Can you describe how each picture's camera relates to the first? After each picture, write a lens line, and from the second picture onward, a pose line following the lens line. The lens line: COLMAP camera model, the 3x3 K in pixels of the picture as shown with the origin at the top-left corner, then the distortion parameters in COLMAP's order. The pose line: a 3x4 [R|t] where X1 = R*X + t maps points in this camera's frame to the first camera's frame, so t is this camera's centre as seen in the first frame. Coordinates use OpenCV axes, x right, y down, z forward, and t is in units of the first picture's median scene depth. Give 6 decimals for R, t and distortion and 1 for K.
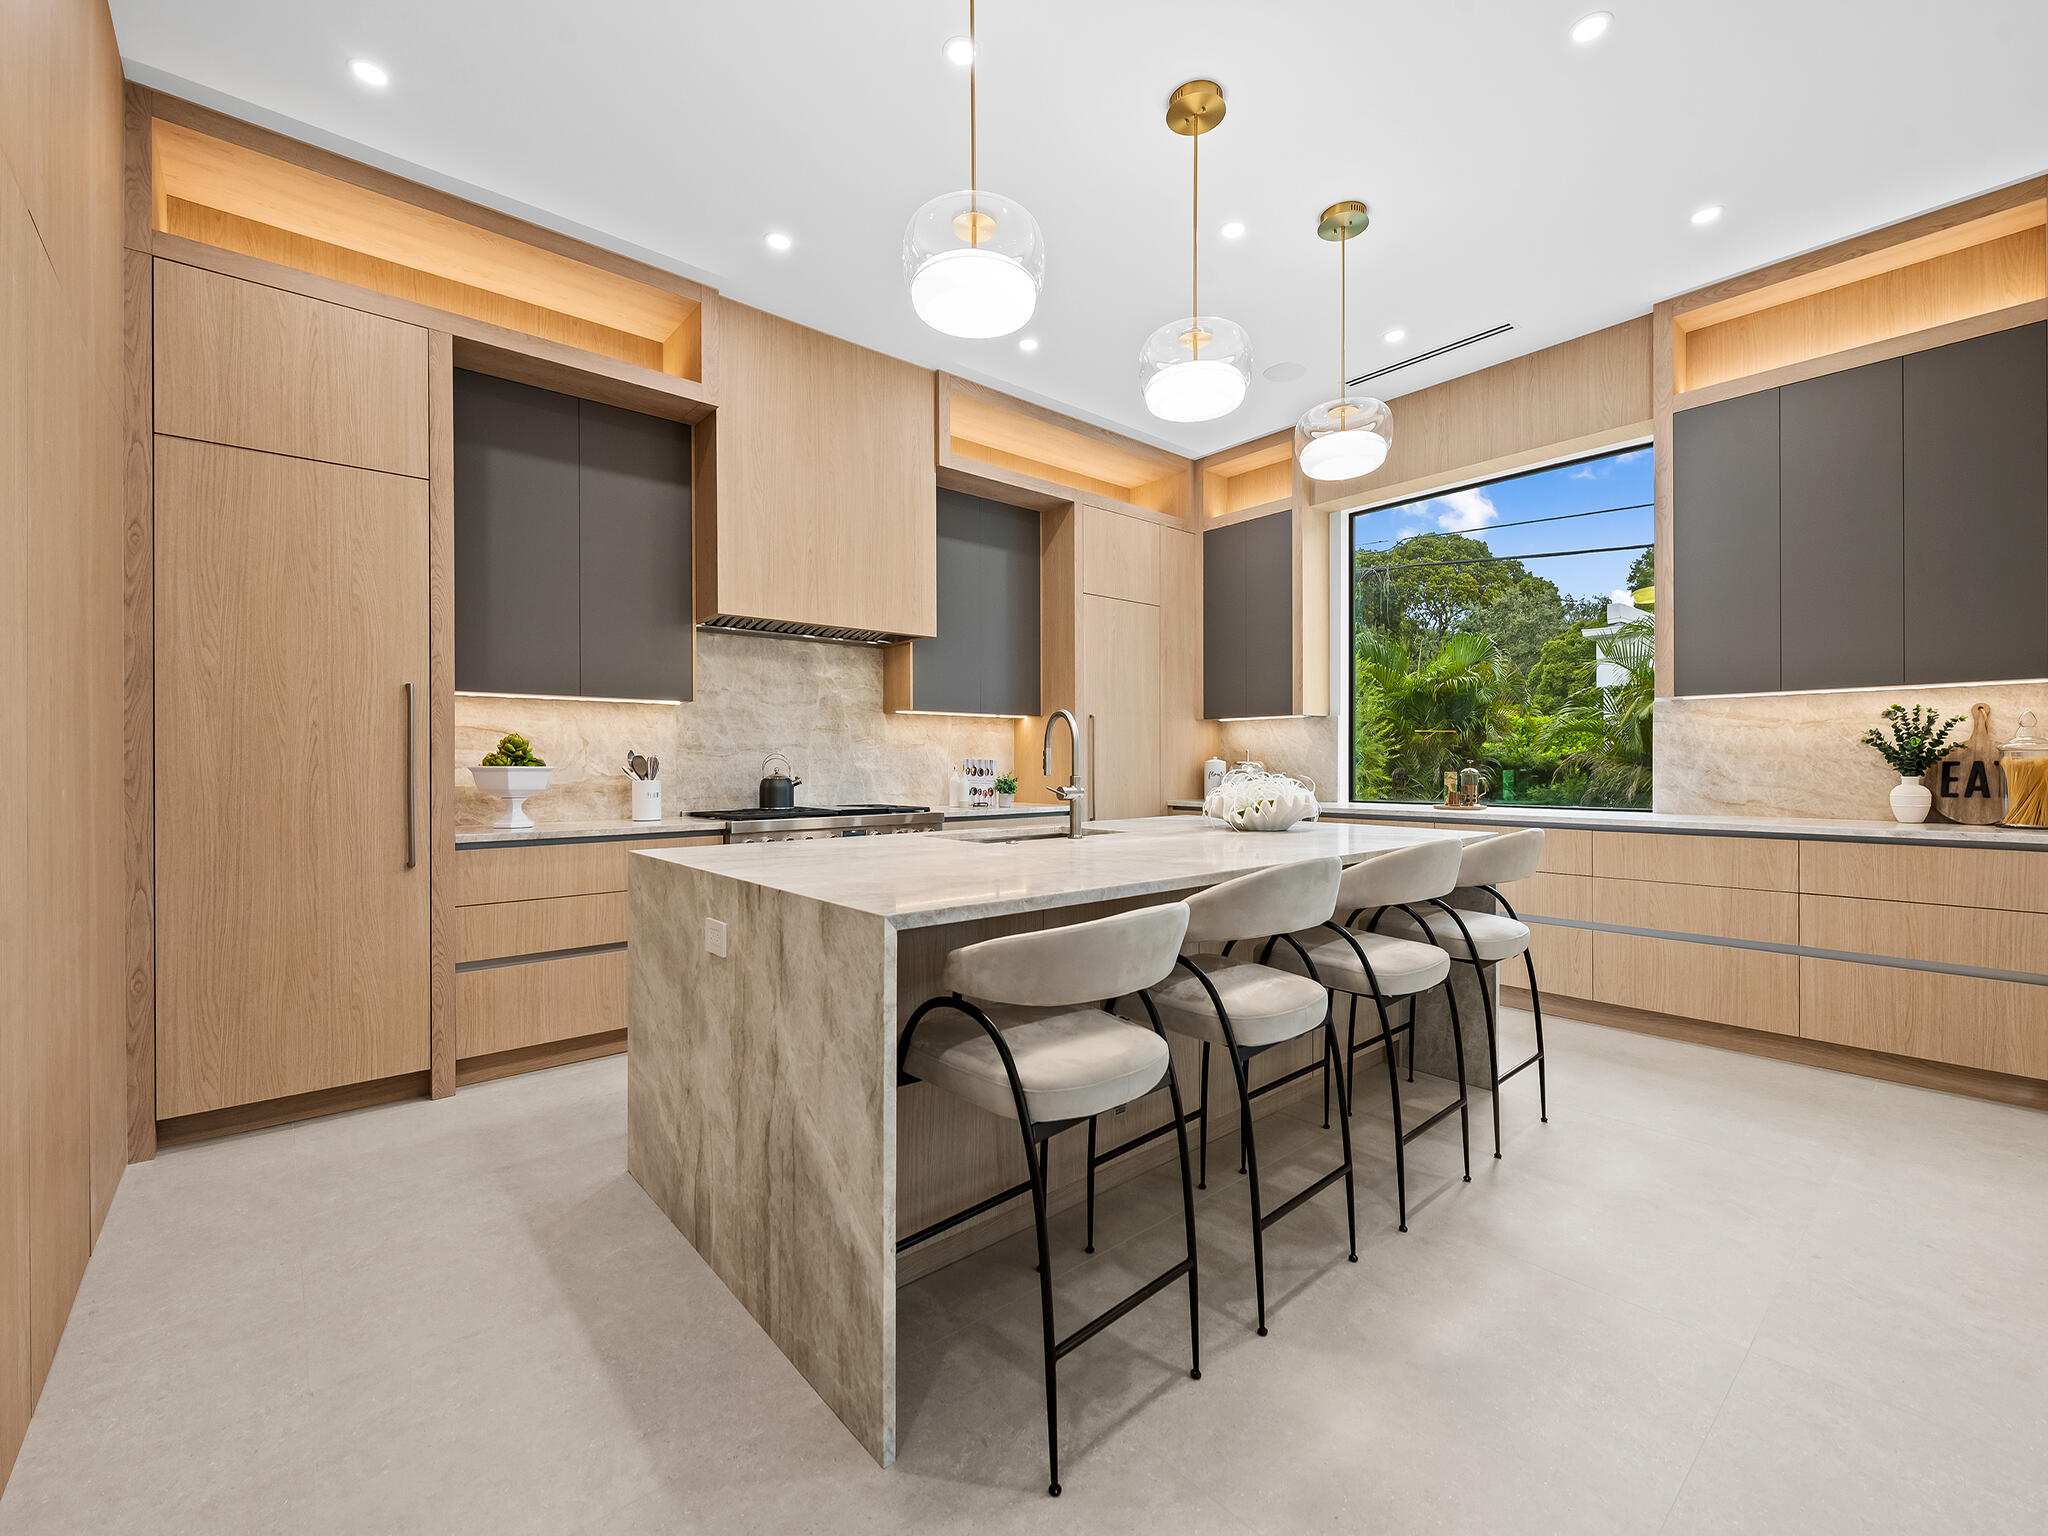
lens RADIAL K [[883.8, 0, 1024.0], [0, 883.8, 768.0], [0, 0, 1]] dist [-0.001168, -0.001023]
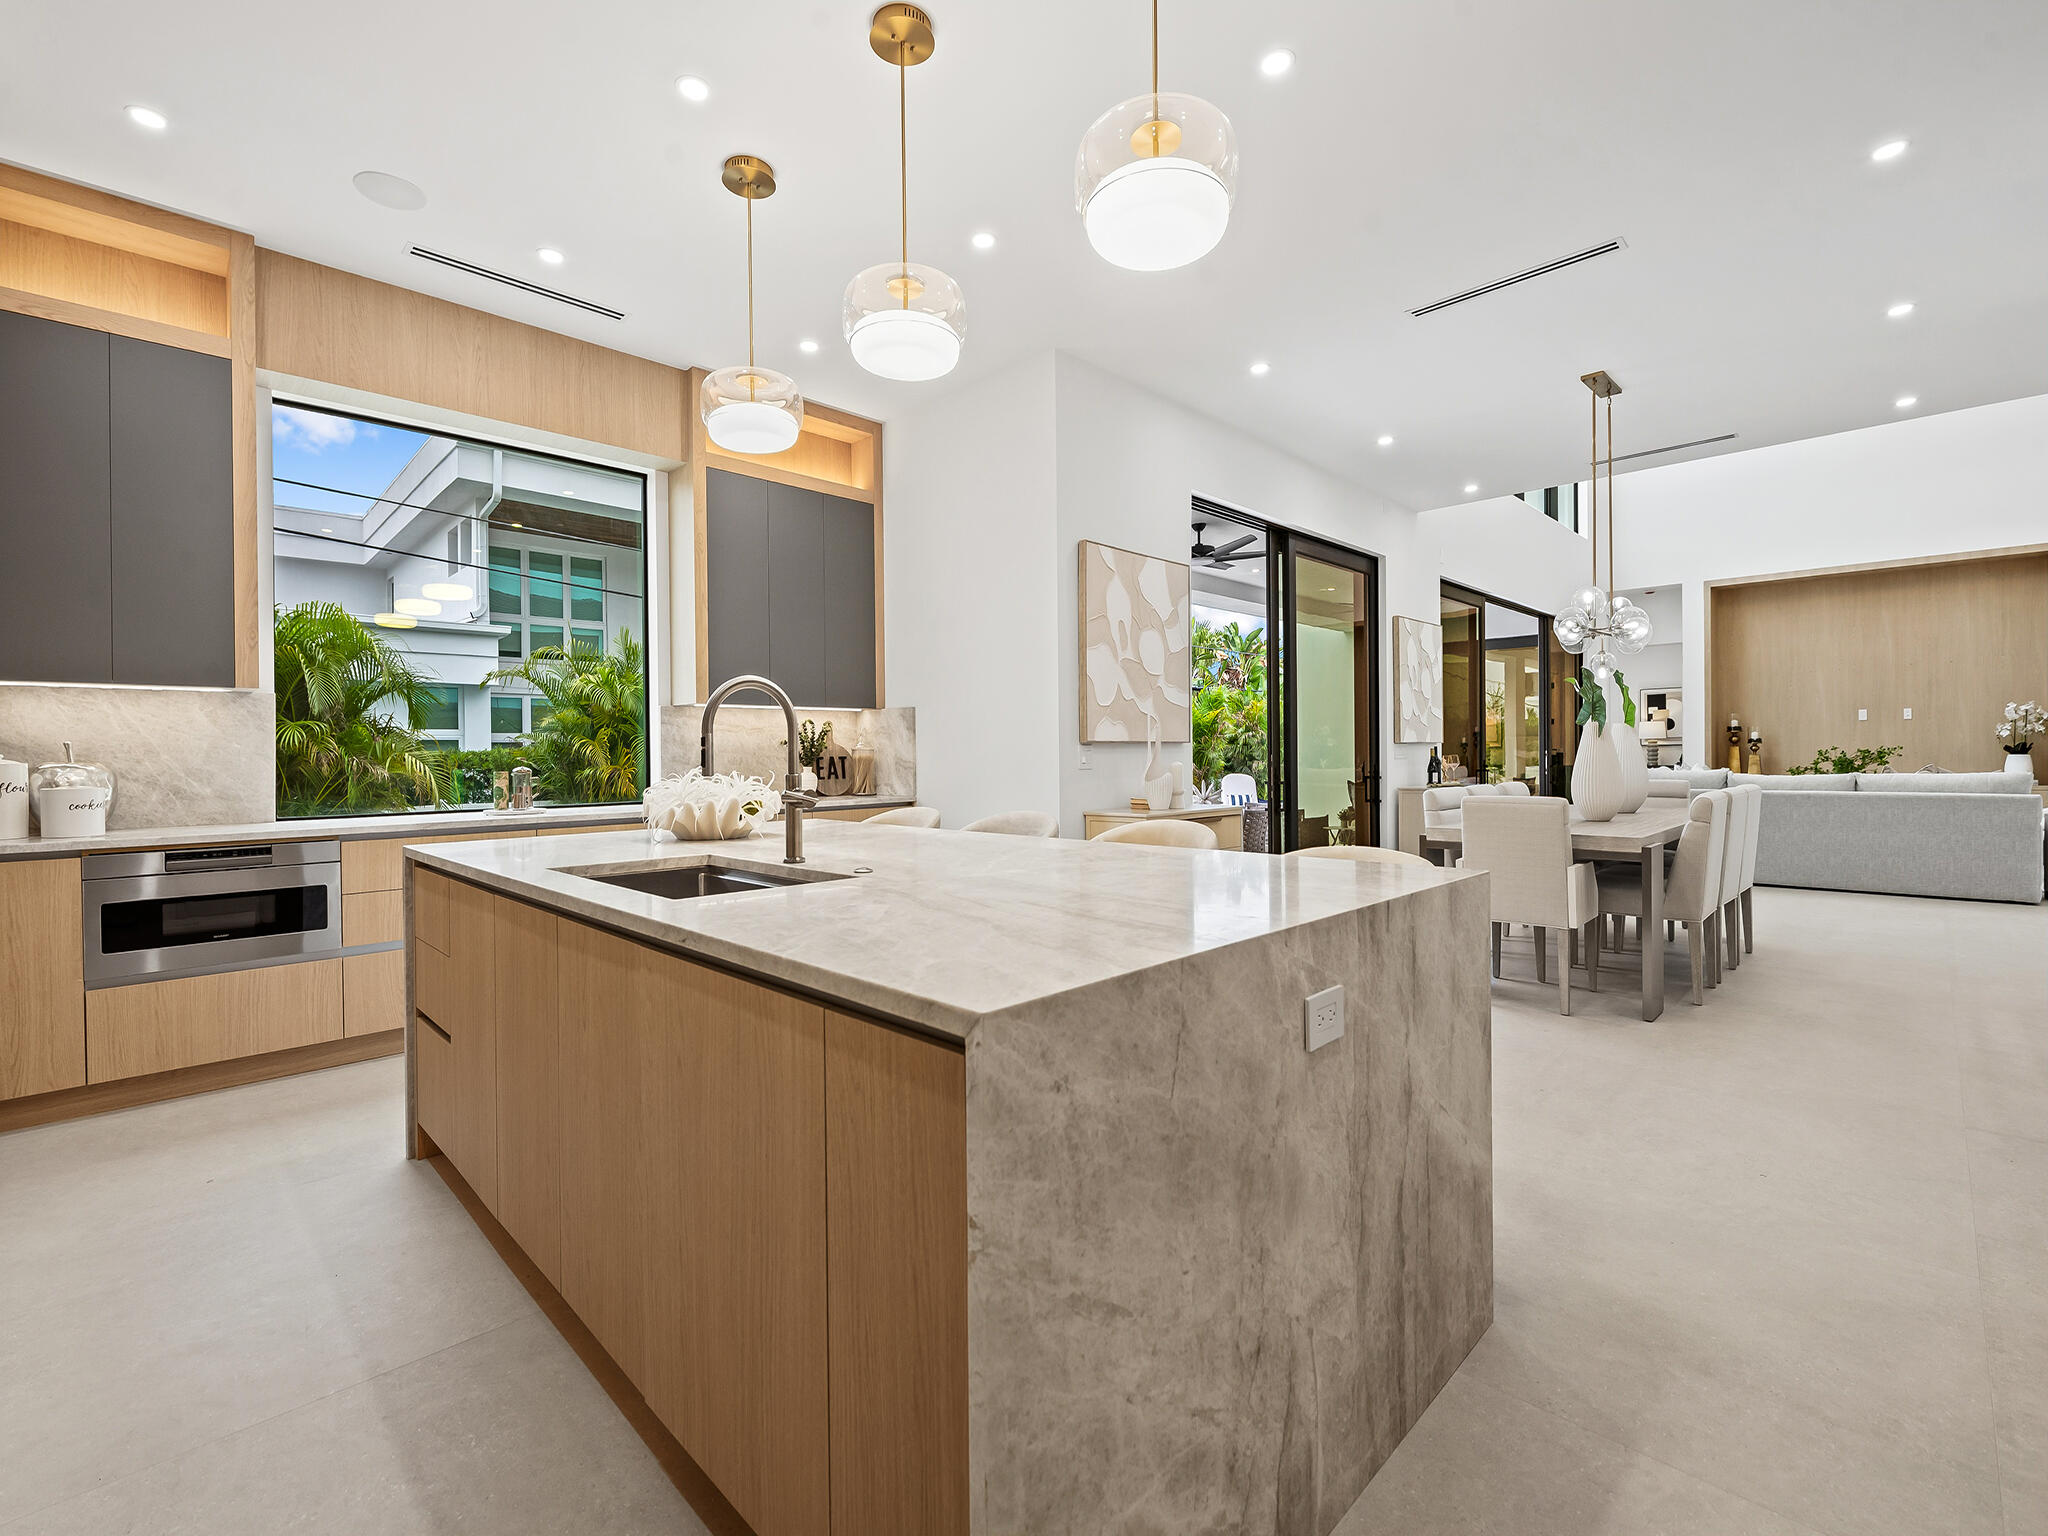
lens RADIAL K [[908.8, 0, 1024.0], [0, 908.8, 768.0], [0, 0, 1]] dist [-0.009665, -0.000047]
pose [[-0.081327, -0.010907, 0.996628, -0.605089], [0.017135, 0.999777, 0.012340, -0.001153], [-0.996540, 0.018080, -0.081122, 0.777810]]
